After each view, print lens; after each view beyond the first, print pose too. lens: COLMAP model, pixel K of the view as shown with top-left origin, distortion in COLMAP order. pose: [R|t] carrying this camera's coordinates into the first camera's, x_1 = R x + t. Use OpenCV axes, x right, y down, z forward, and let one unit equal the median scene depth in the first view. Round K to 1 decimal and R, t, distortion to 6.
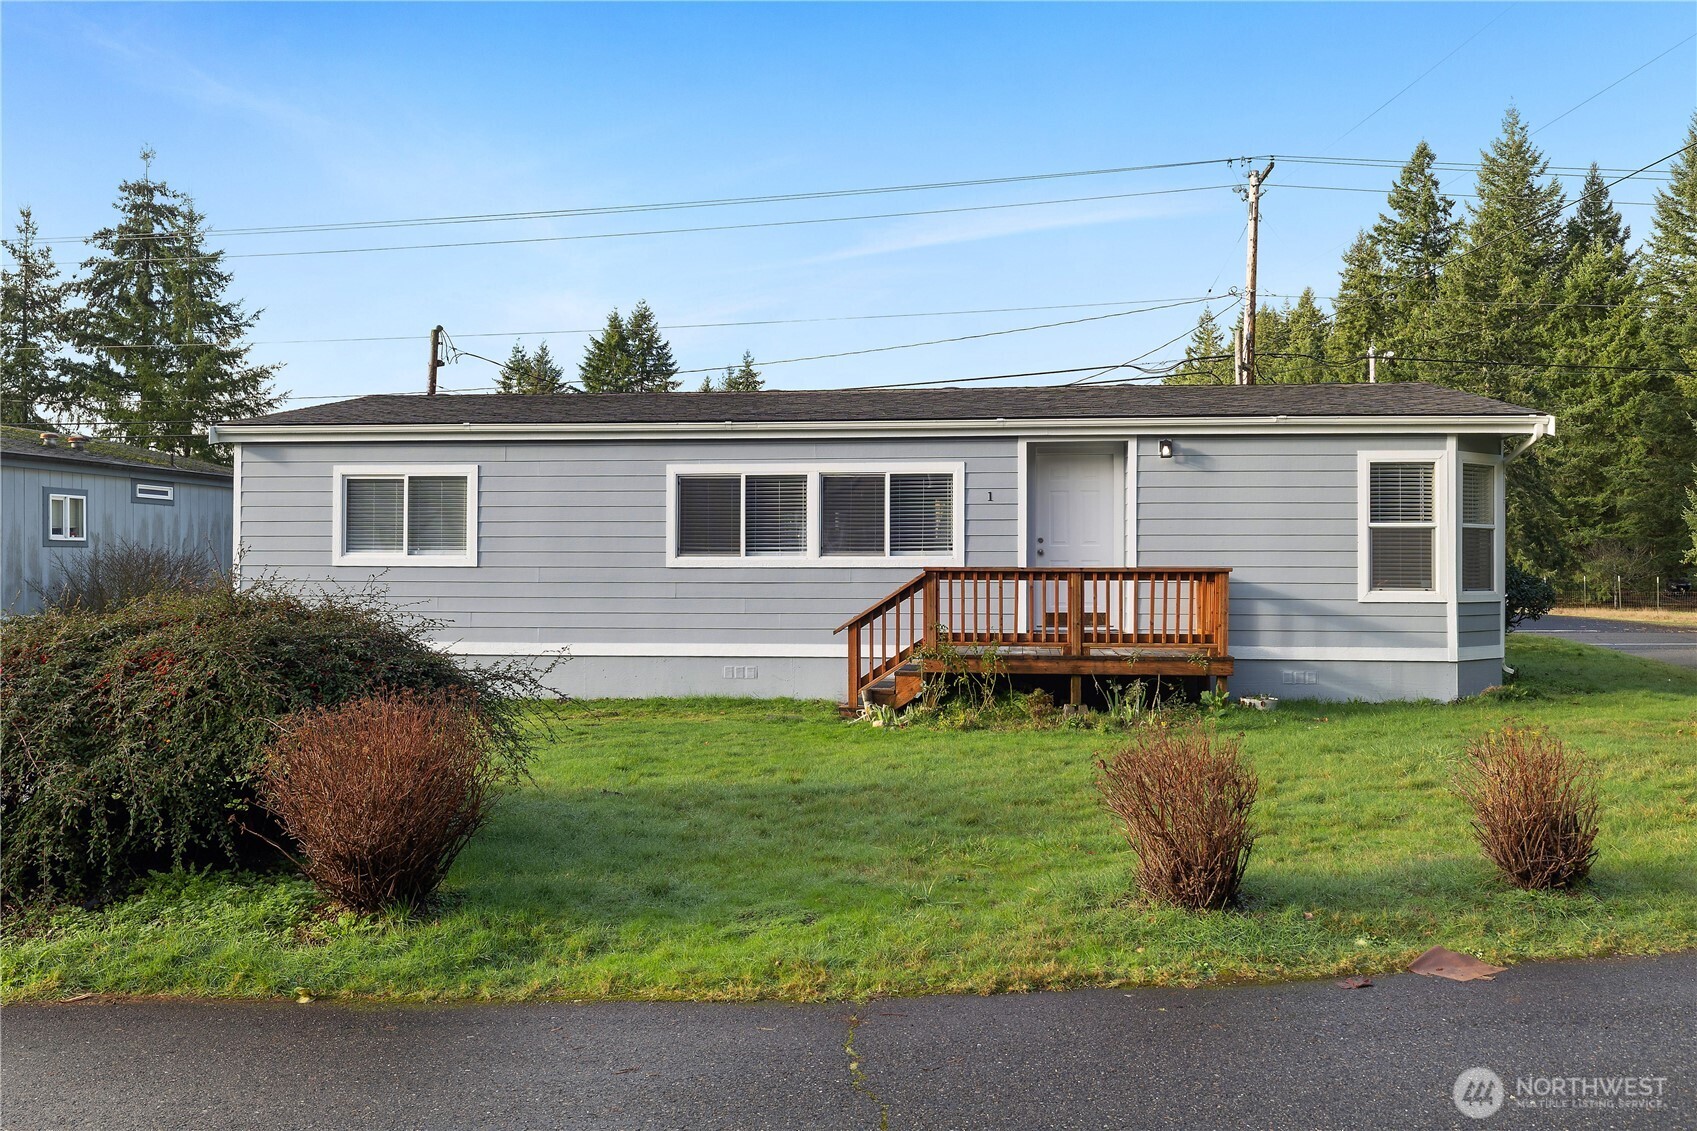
lens RADIAL K [[1433.0, 0, 848.5], [0, 1433.0, 565.5], [0, 0, 1]] dist [-0.002468, 0.009229]
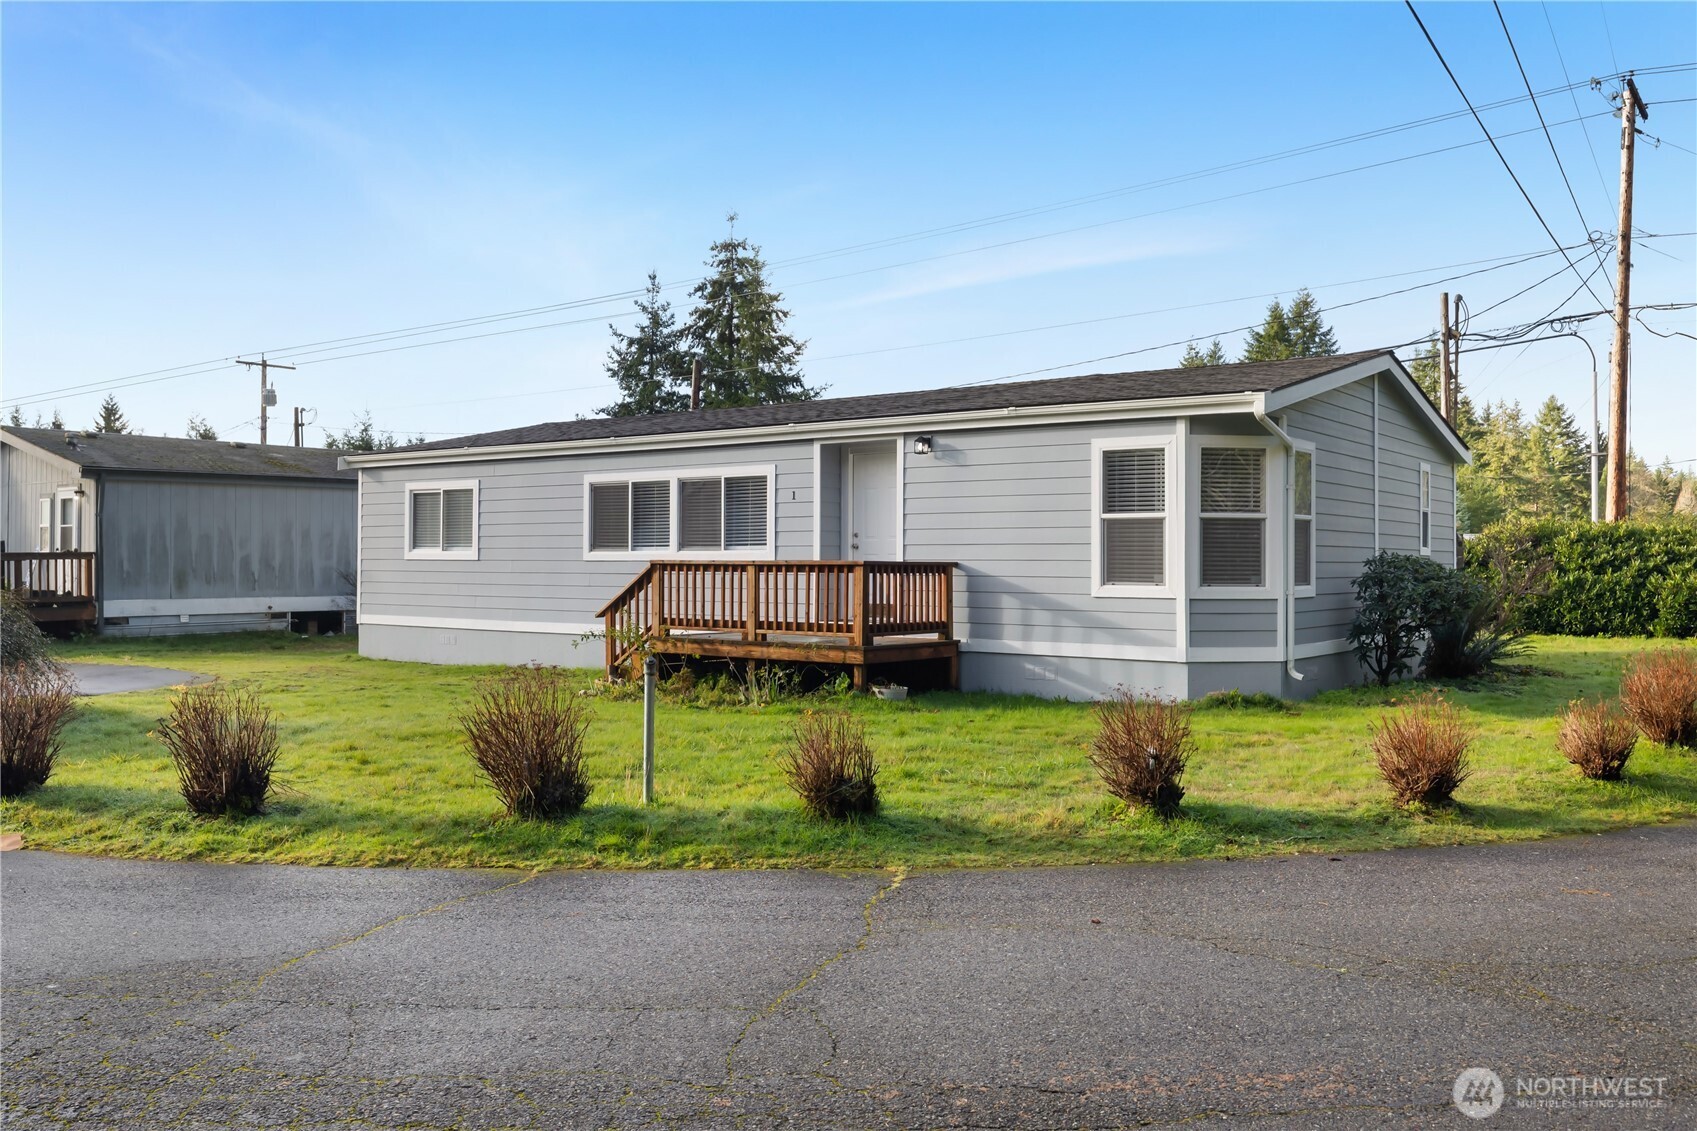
lens RADIAL K [[1433.0, 0, 848.5], [0, 1433.0, 565.5], [0, 0, 1]] dist [-0.002468, 0.009229]
pose [[0.853967, 0.001845, -0.520324, 0.710298], [-0.000316, 0.999995, 0.003027, 0.001715], [0.520327, -0.002421, 0.853963, 0.094523]]
